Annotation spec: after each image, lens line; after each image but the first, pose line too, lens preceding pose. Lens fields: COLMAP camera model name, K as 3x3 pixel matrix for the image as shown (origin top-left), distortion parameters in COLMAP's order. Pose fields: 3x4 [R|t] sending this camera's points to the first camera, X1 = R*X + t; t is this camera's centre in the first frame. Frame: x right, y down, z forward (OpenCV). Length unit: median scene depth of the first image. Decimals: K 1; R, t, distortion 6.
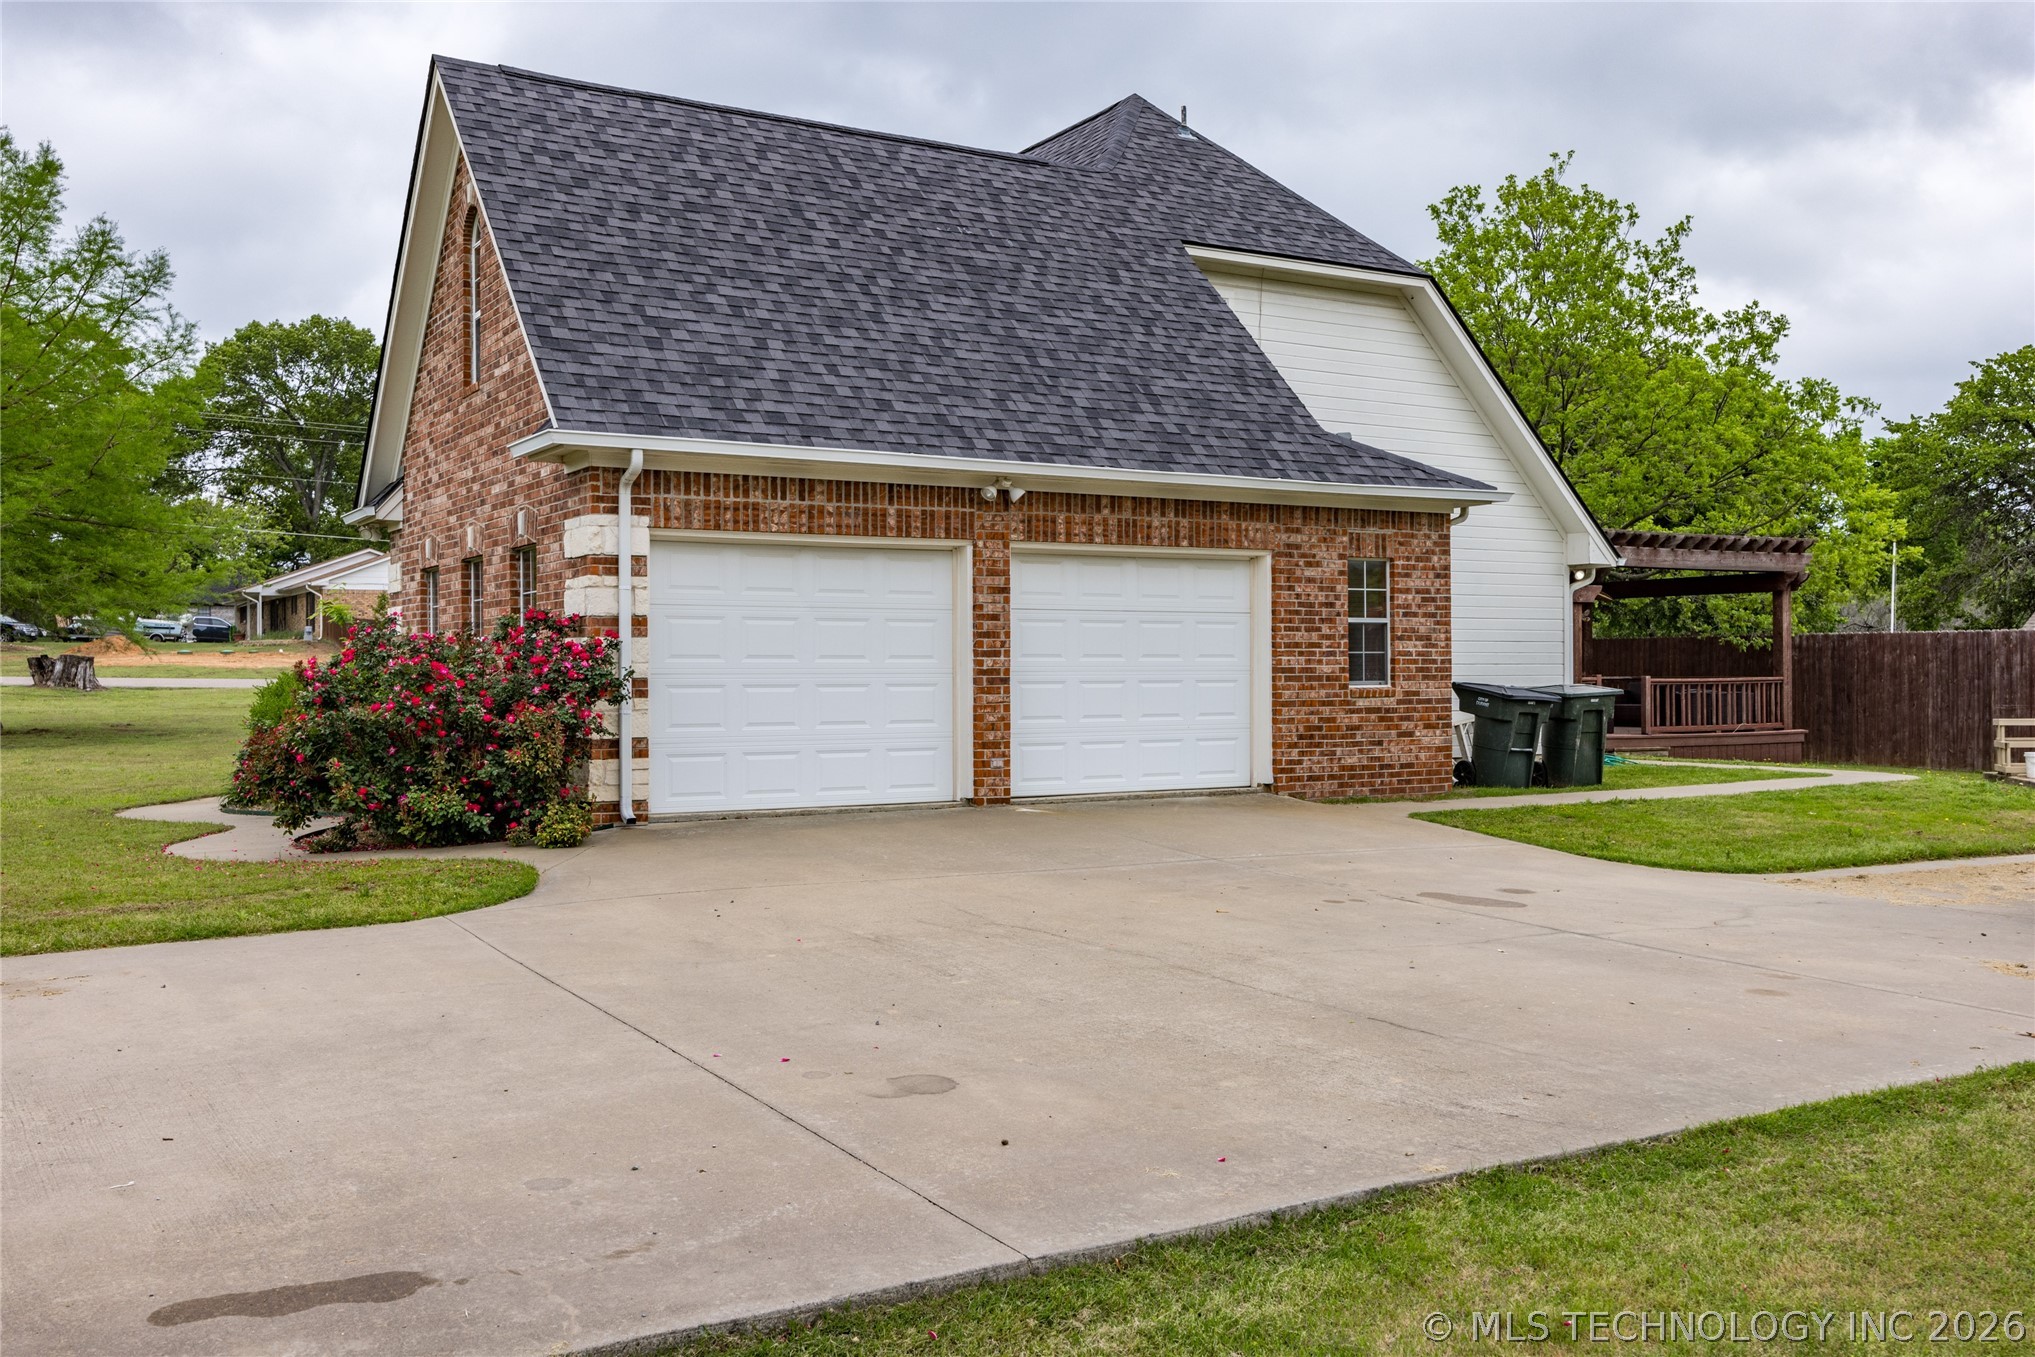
lens RADIAL K [[1788.8, 0, 990.6], [0, 1788.8, 676.6], [0, 0, 1]] dist [0.002289, 0.007061]
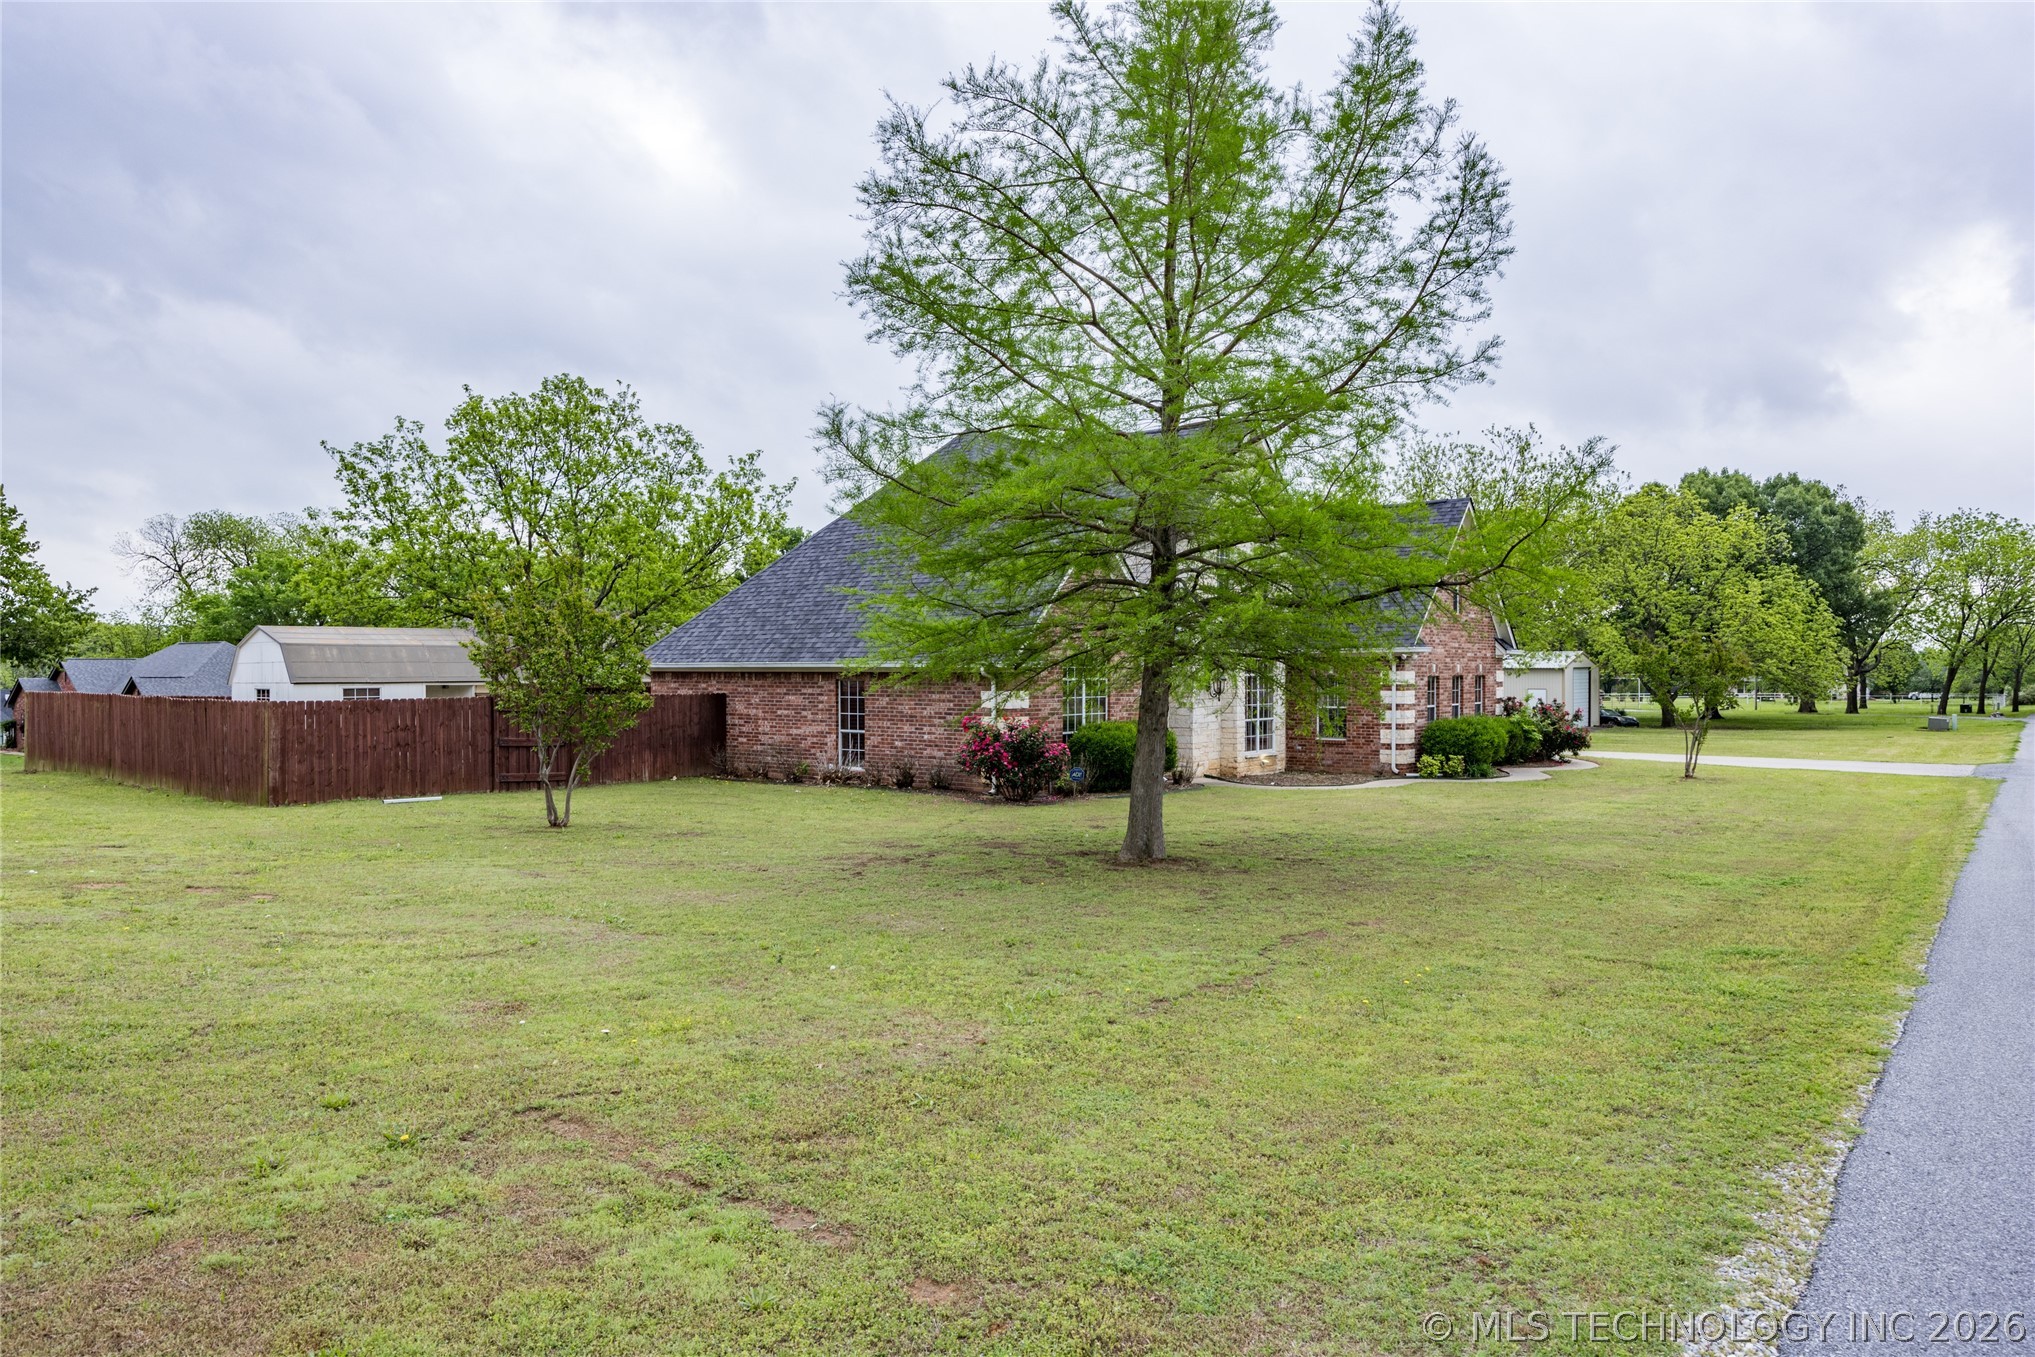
lens RADIAL K [[1286.8, 0, 1044.5], [0, 1286.8, 672.9], [0, 0, 1]] dist [0.002803, -0.000610]
pose [[-0.384849, 0.001044, 0.922979, -1.847171], [0.003707, 0.999993, 0.000415, -0.071671], [-0.922972, 0.003581, -0.384850, 2.304401]]
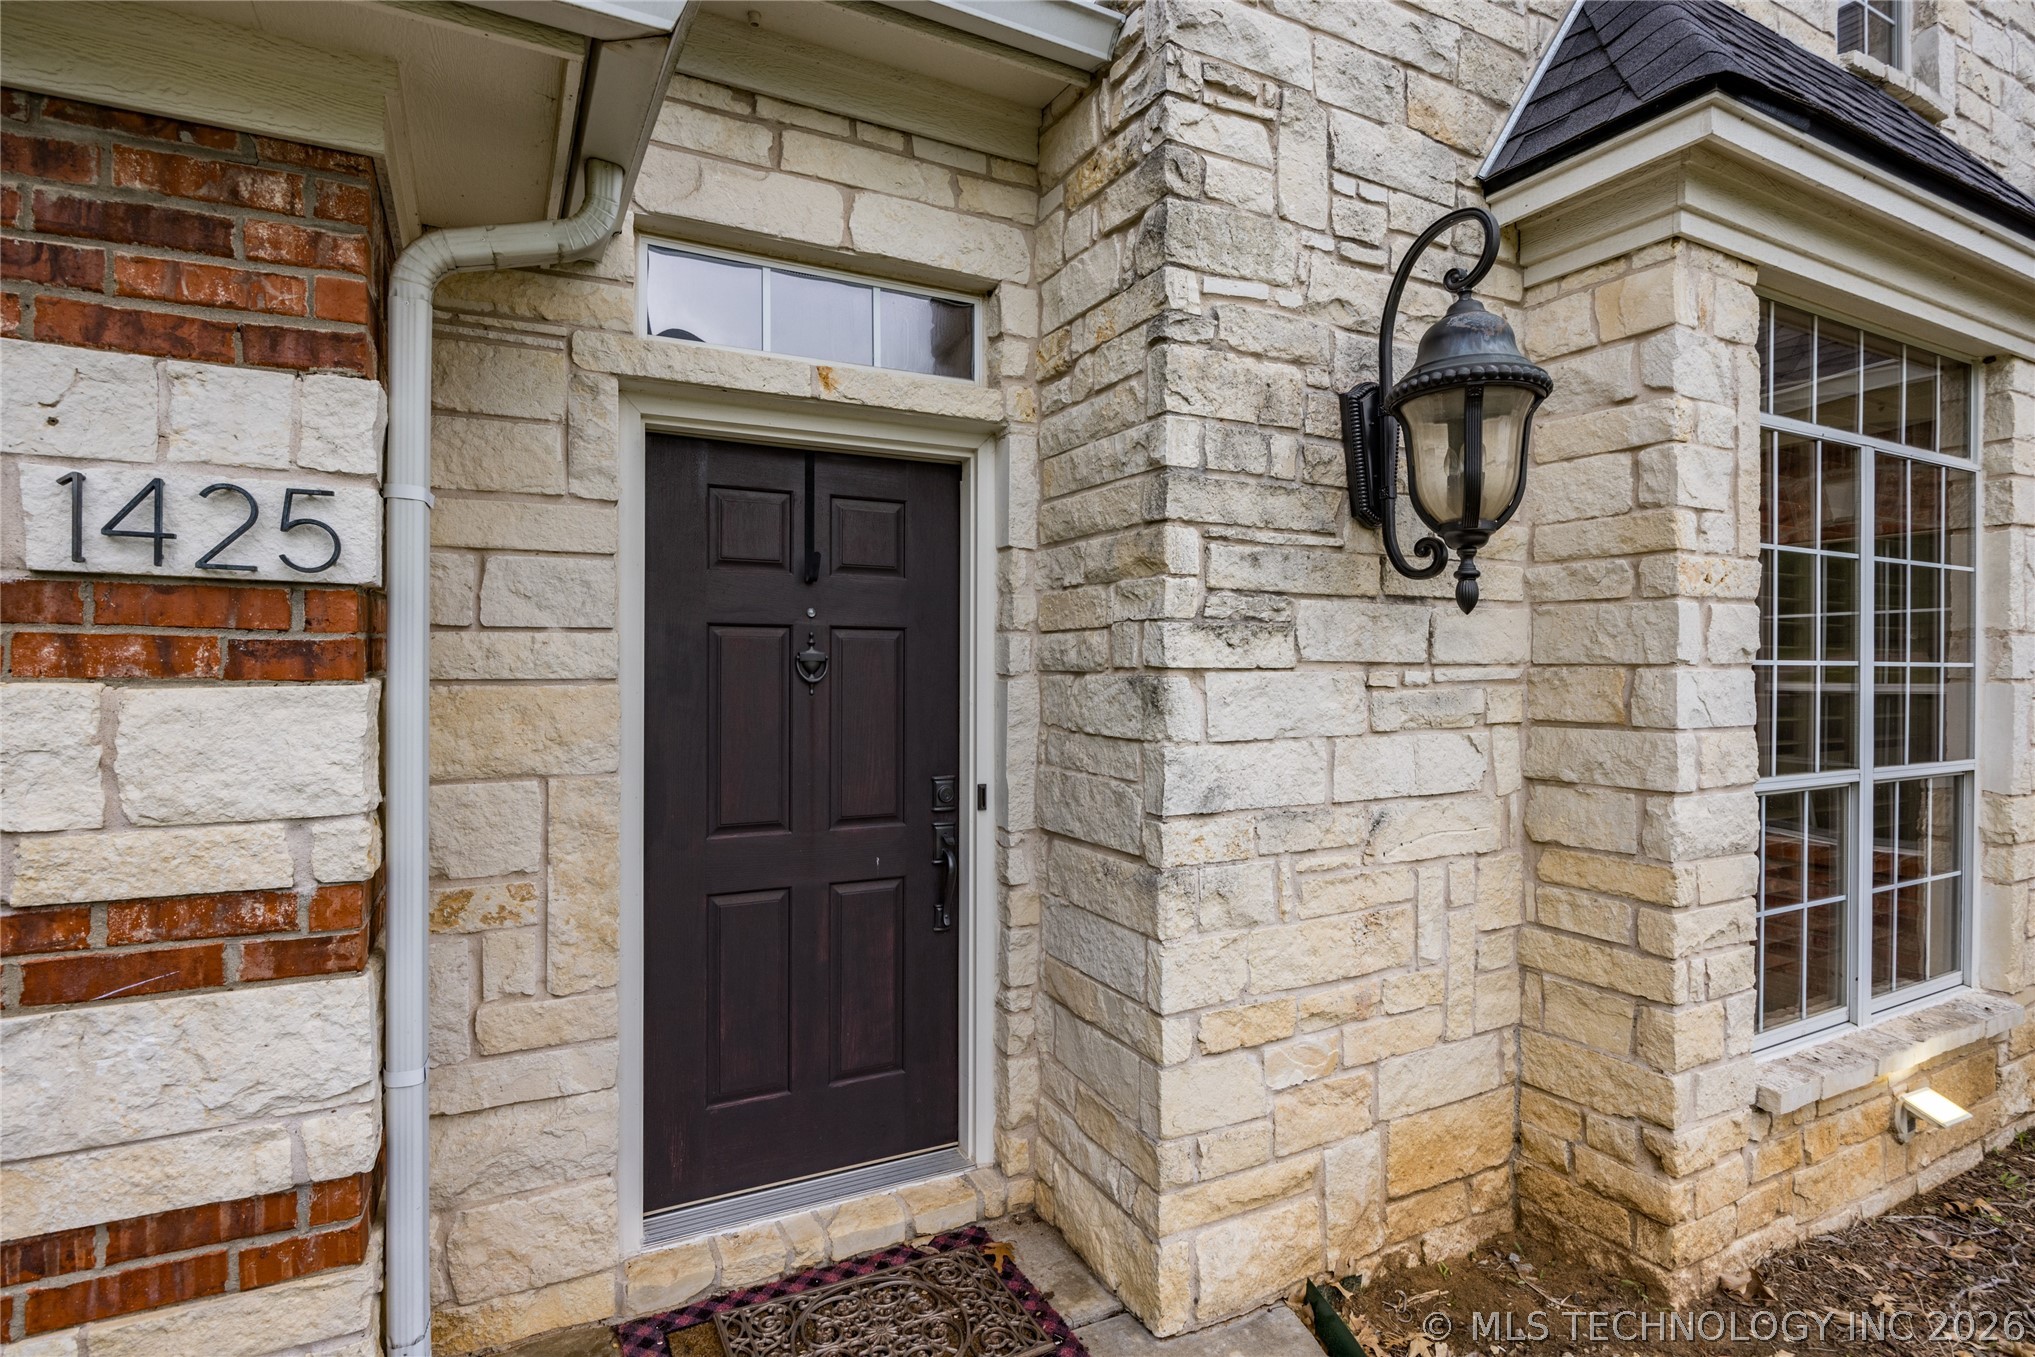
lens RADIAL K [[993.8, 0, 1010.1], [0, 993.8, 667.1], [0, 0, 1]] dist [-0.009396, -0.000013]
pose [[0.047999, 0.002317, 0.998845, -0.496040], [-0.002709, 0.999994, -0.002189, -0.024183], [-0.998844, -0.002601, 0.048005, 1.489114]]
